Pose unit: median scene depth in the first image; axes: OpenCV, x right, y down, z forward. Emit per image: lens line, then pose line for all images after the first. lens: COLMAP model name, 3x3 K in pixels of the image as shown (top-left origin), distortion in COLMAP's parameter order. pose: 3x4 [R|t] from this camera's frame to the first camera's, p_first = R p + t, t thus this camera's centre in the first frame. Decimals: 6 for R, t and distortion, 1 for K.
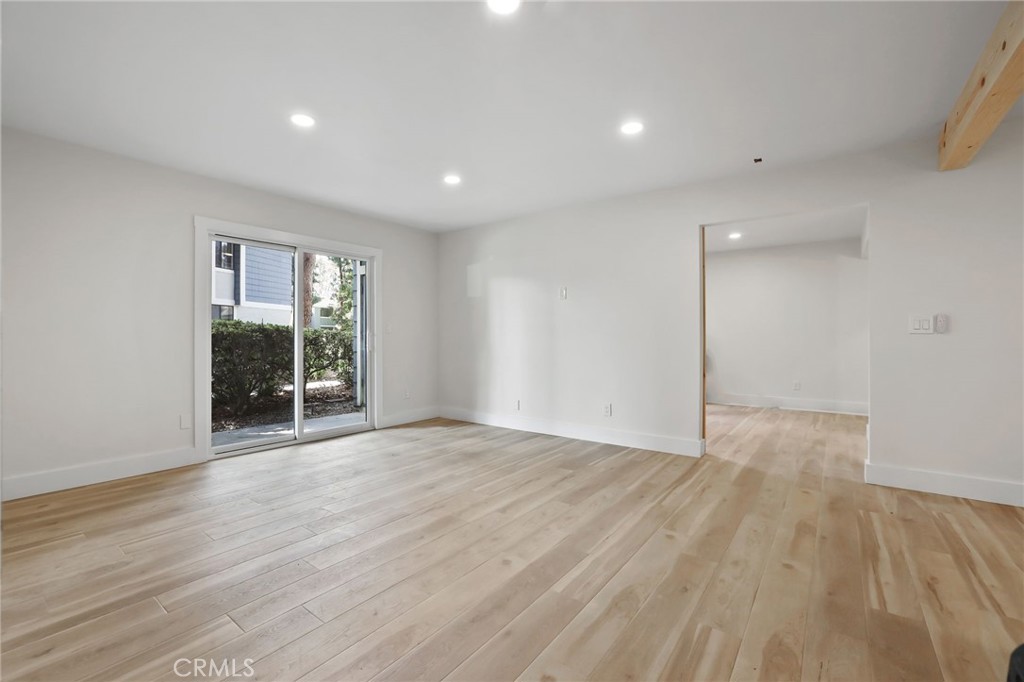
lens RADIAL K [[438.2, 0, 506.1], [0, 438.2, 334.3], [0, 0, 1]] dist [-0.040024, 0.011466]
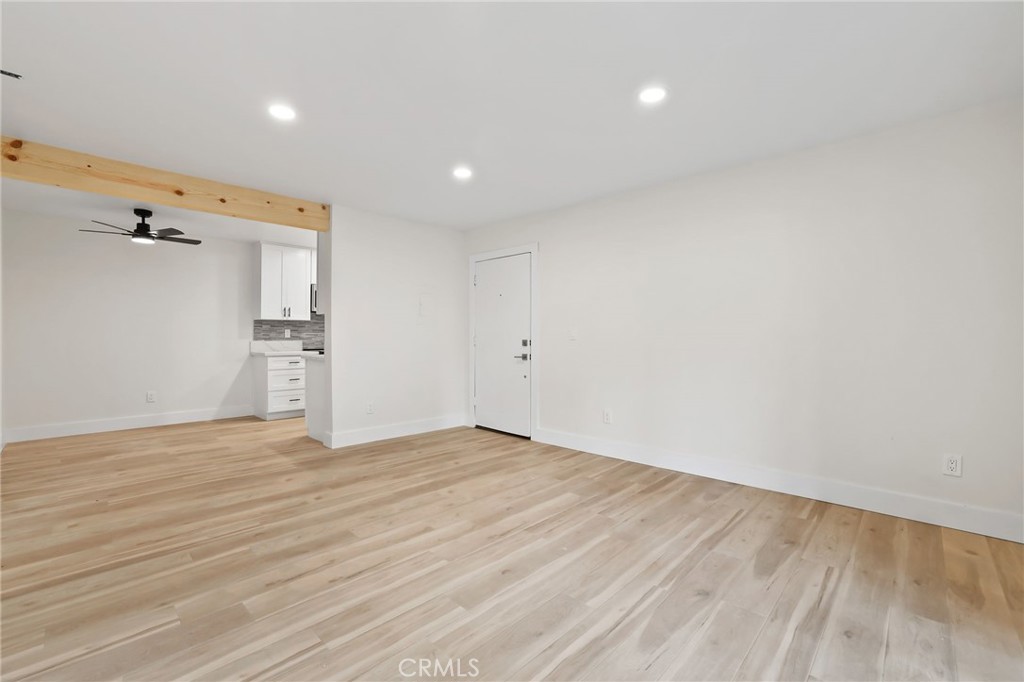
lens RADIAL K [[438.2, 0, 508.5], [0, 438.2, 332.9], [0, 0, 1]] dist [-0.040024, 0.011466]
pose [[-0.992985, -0.001192, 0.118231, -0.279712], [-0.002691, 0.999918, -0.012521, -0.009947], [-0.118206, -0.012751, -0.992907, 1.833159]]
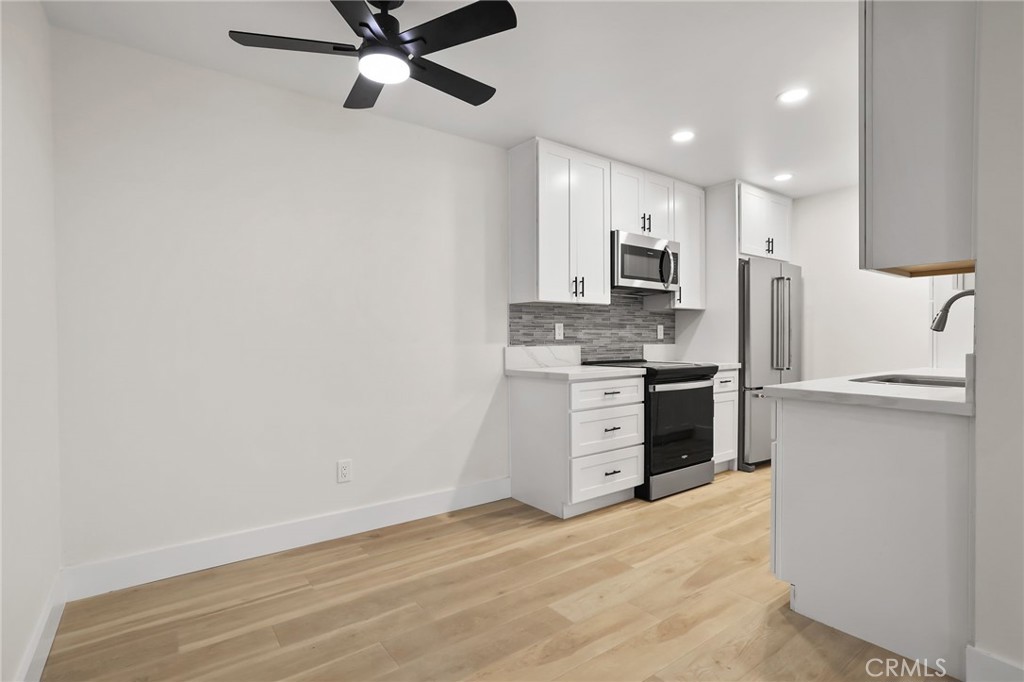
lens RADIAL K [[498.9, 0, 515.6], [0, 498.9, 345.6], [0, 0, 1]] dist [-0.006996, 0.000279]
pose [[-0.963675, -0.003830, 0.267051, 0.917636], [-0.000320, 0.999913, 0.013184, -0.011992], [-0.267078, 0.012619, -0.963592, 1.003829]]
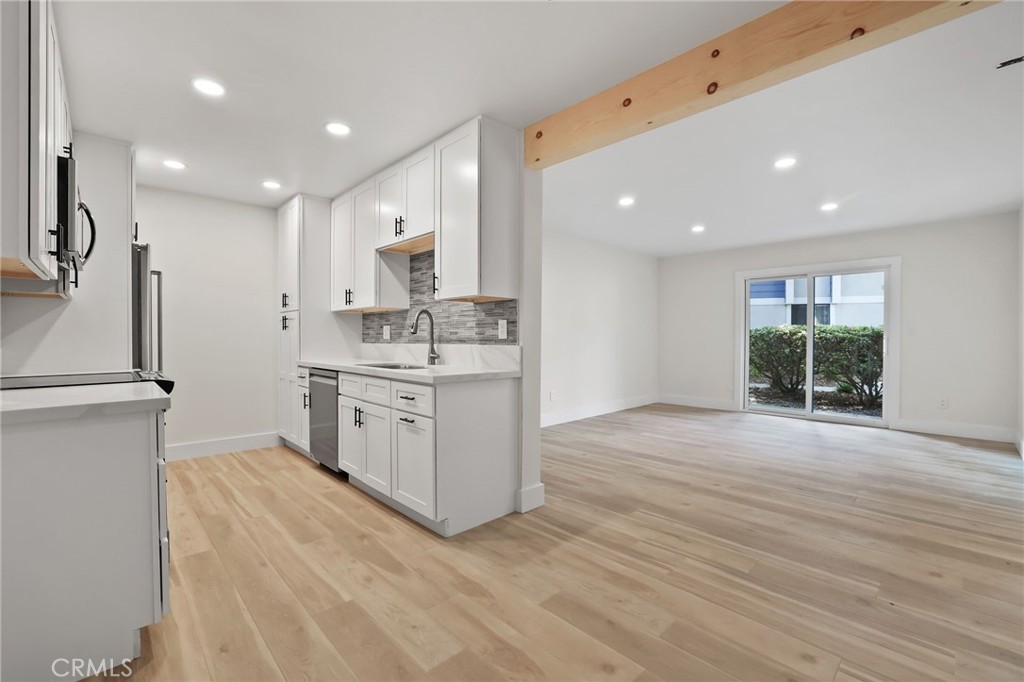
lens RADIAL K [[438.2, 0, 506.5], [0, 438.2, 340.4], [0, 0, 1]] dist [-0.040024, 0.011466]
pose [[-0.165699, 0.004225, -0.986167, 1.551983], [0.004552, 0.999983, 0.003520, -0.009547], [0.986166, -0.003905, -0.165716, 0.461731]]
